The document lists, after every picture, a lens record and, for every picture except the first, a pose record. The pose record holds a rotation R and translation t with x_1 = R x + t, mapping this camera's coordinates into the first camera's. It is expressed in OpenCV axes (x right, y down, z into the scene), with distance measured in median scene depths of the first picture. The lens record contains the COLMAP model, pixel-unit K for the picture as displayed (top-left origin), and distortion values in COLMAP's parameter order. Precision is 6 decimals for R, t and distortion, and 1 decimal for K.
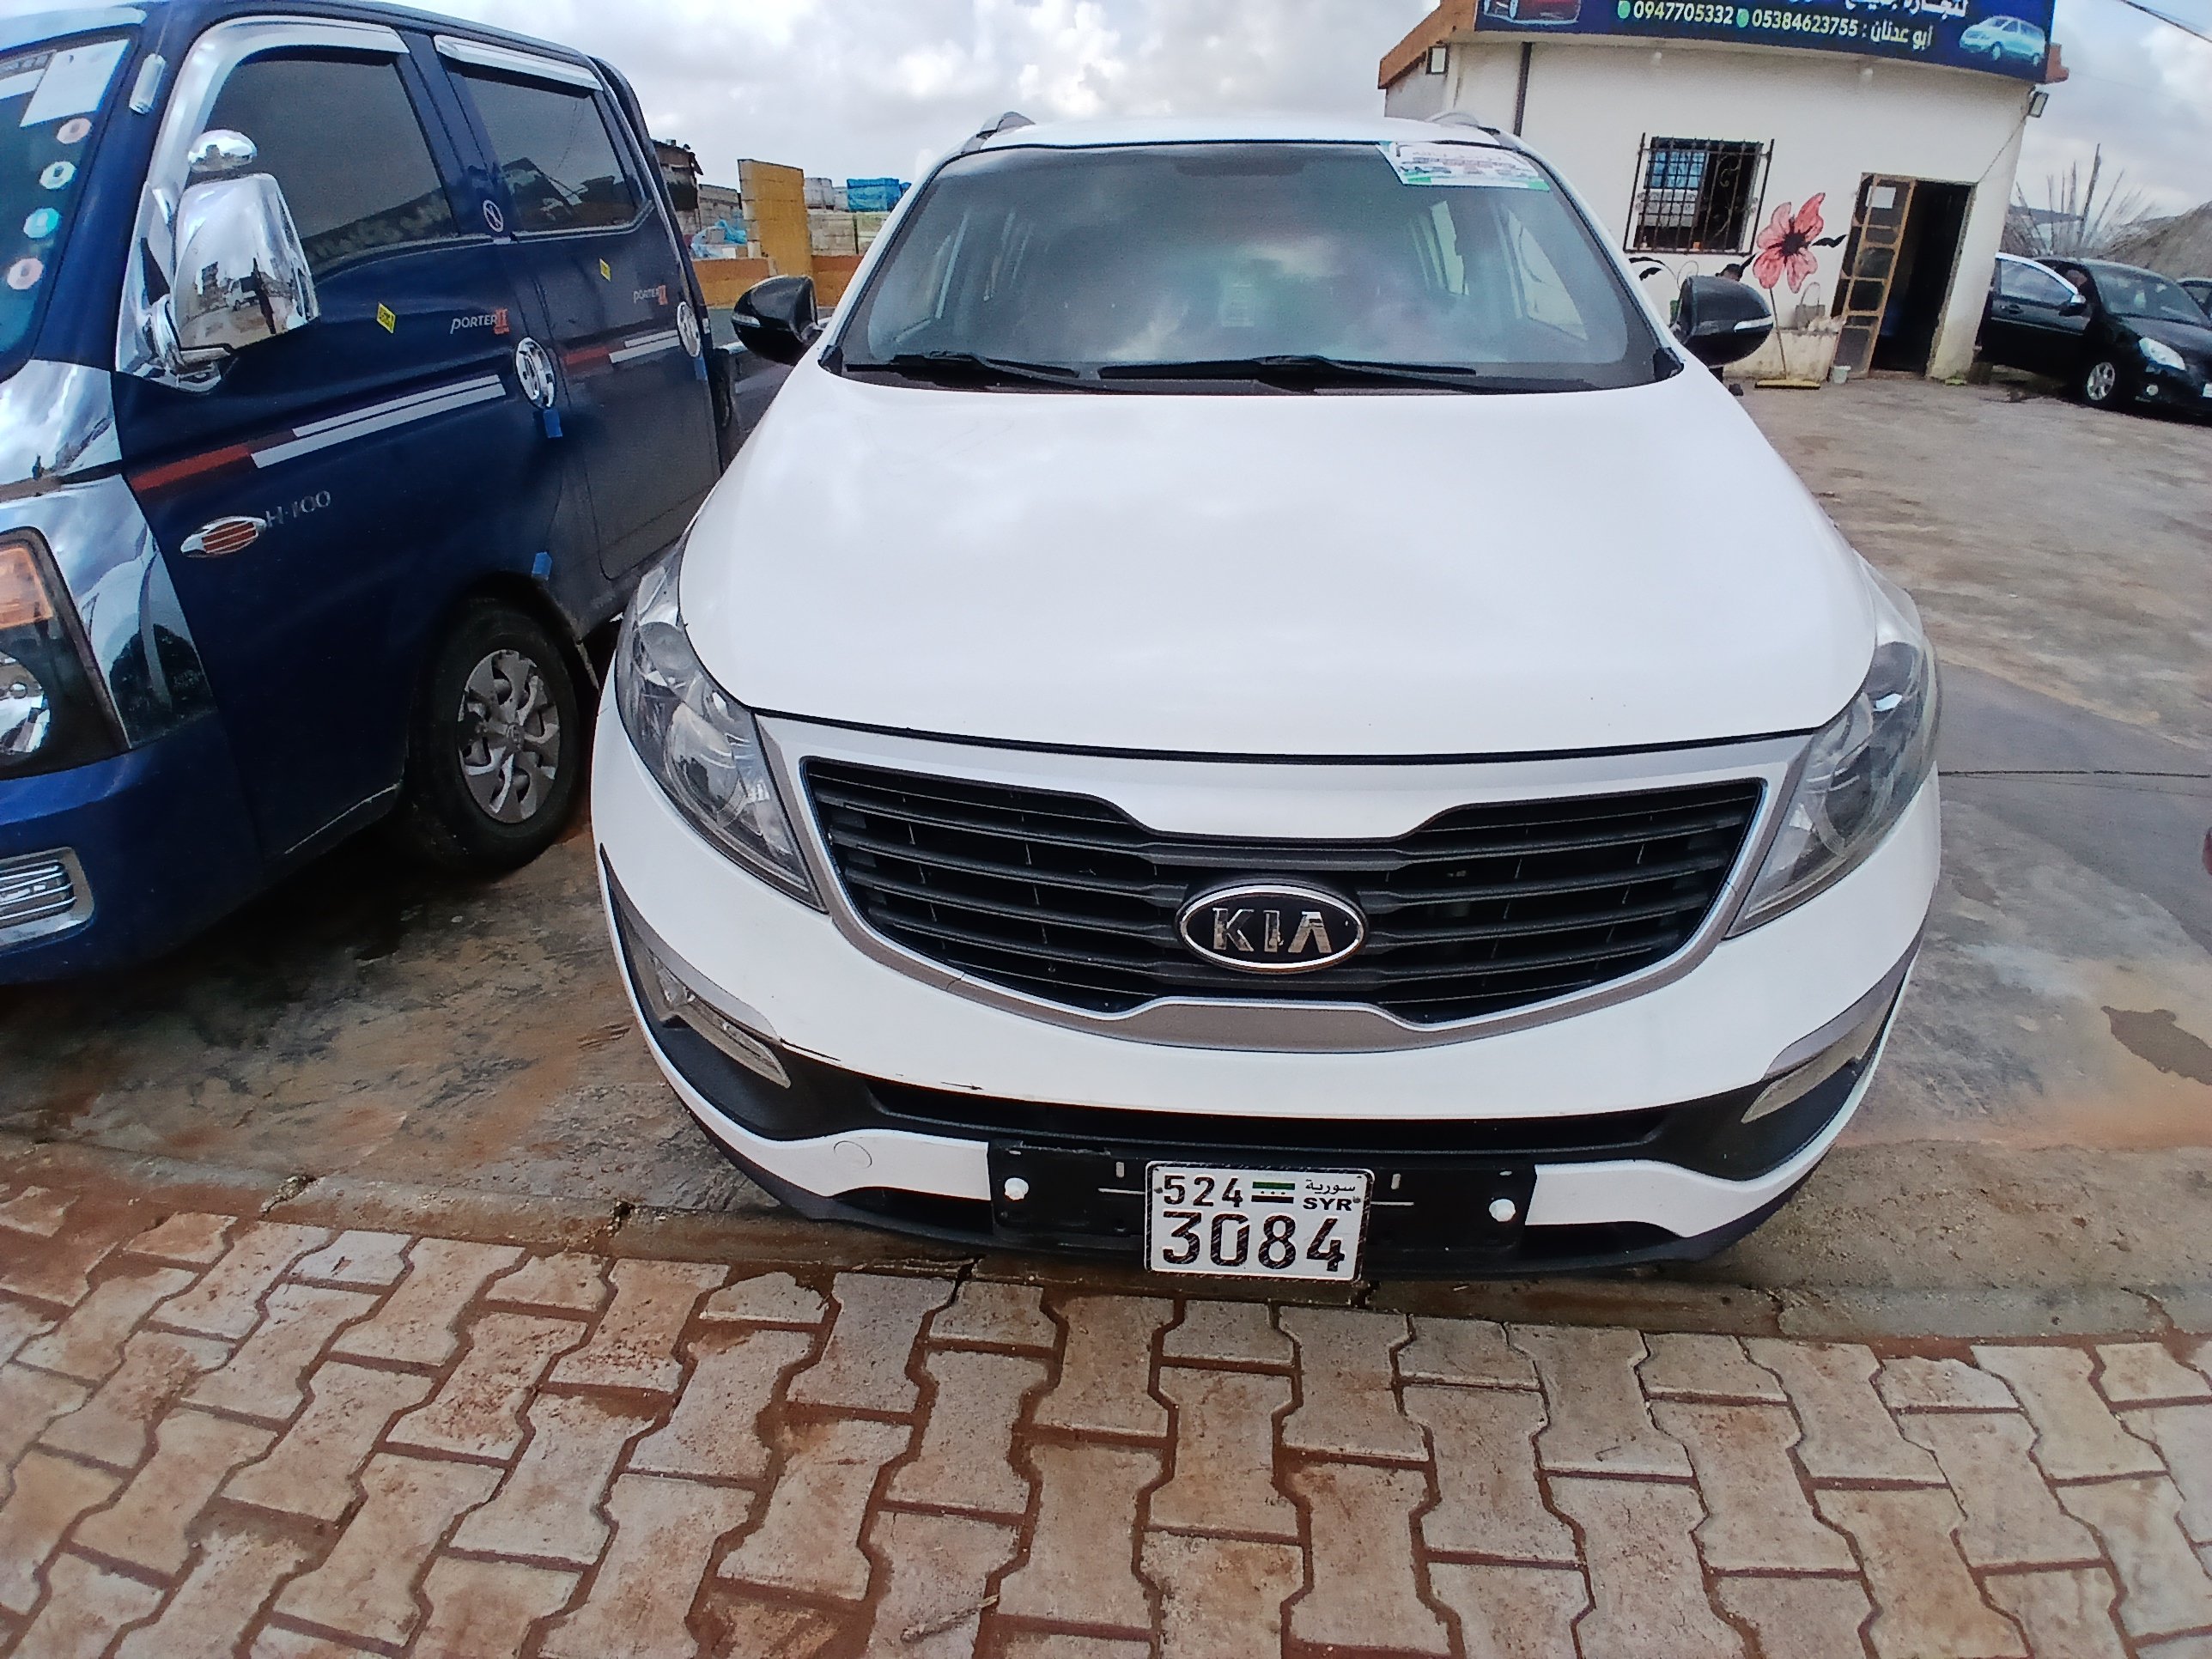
lens RADIAL K [[1122.4, 0, 1106.0], [0, 1122.4, 829.5], [0, 0, 1]] dist [0.000196, -0.041407]
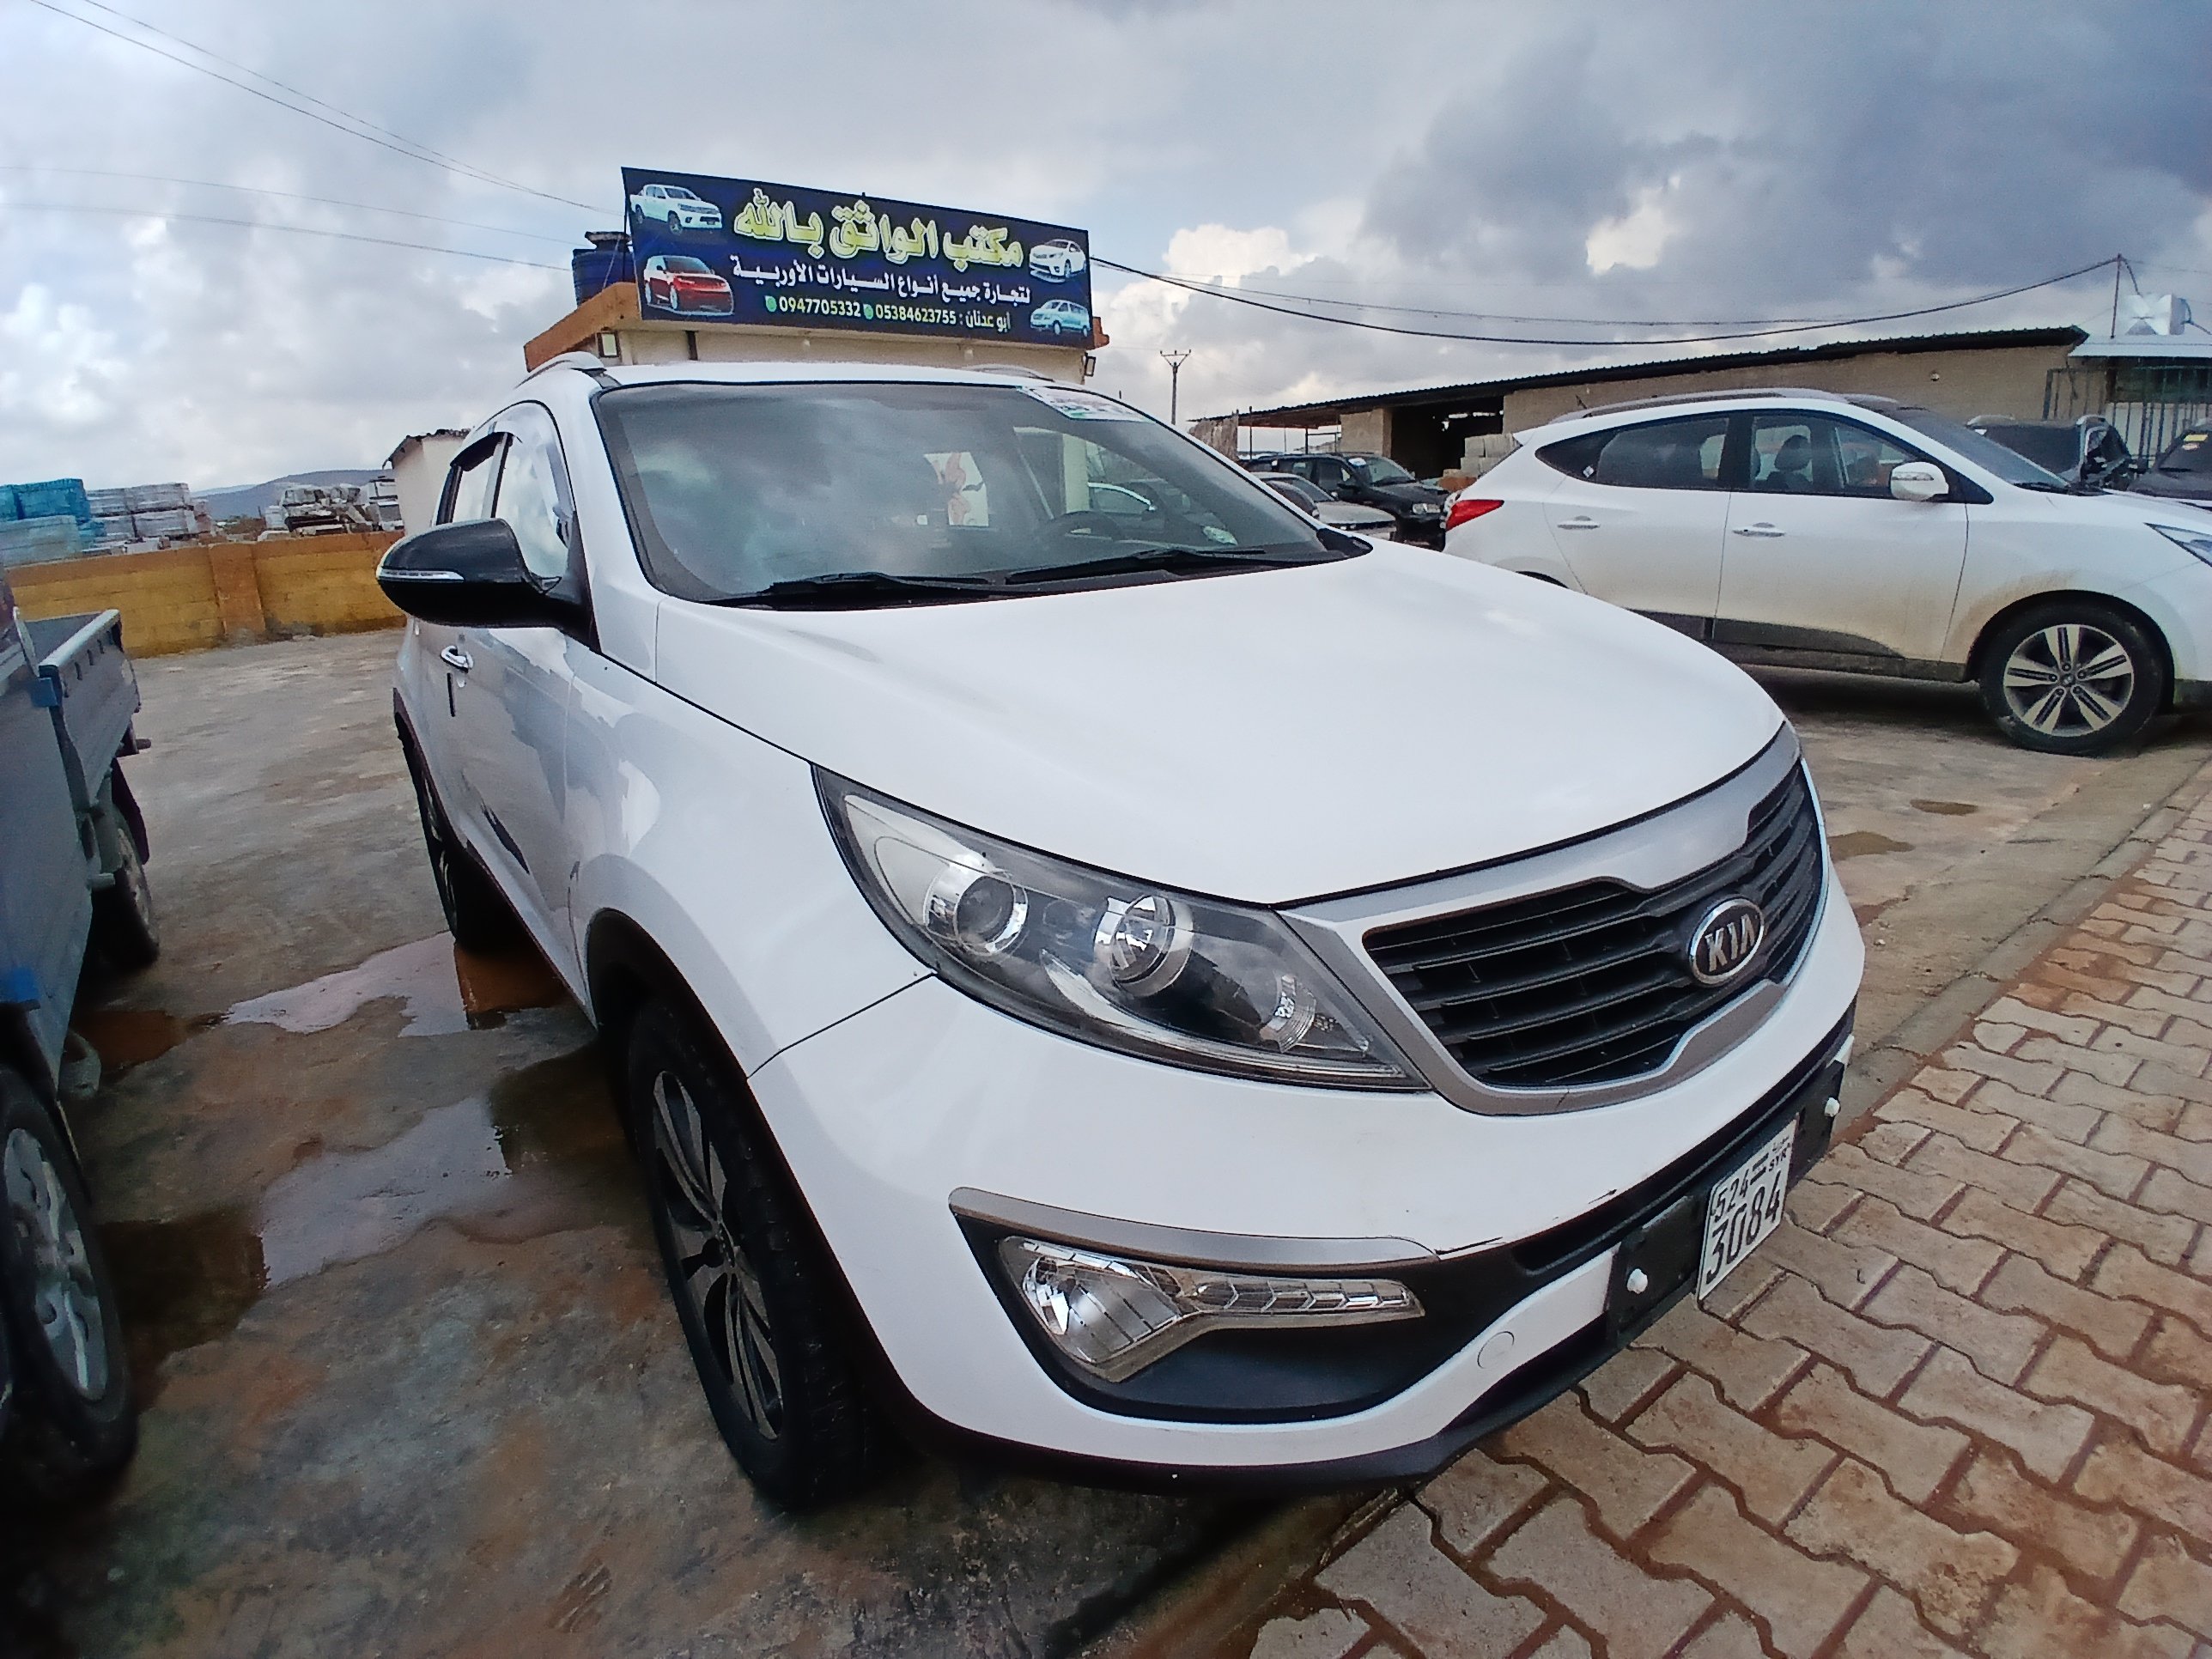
lens RADIAL K [[1138.0, 0, 1106.0], [0, 1138.0, 829.5], [0, 0, 1]] dist [-0.026759, -0.029532]
pose [[0.743669, -0.221324, 0.630850, -0.824614], [0.348725, 0.933490, -0.083590, -0.116430], [-0.570392, 0.282156, 0.771389, 0.323992]]
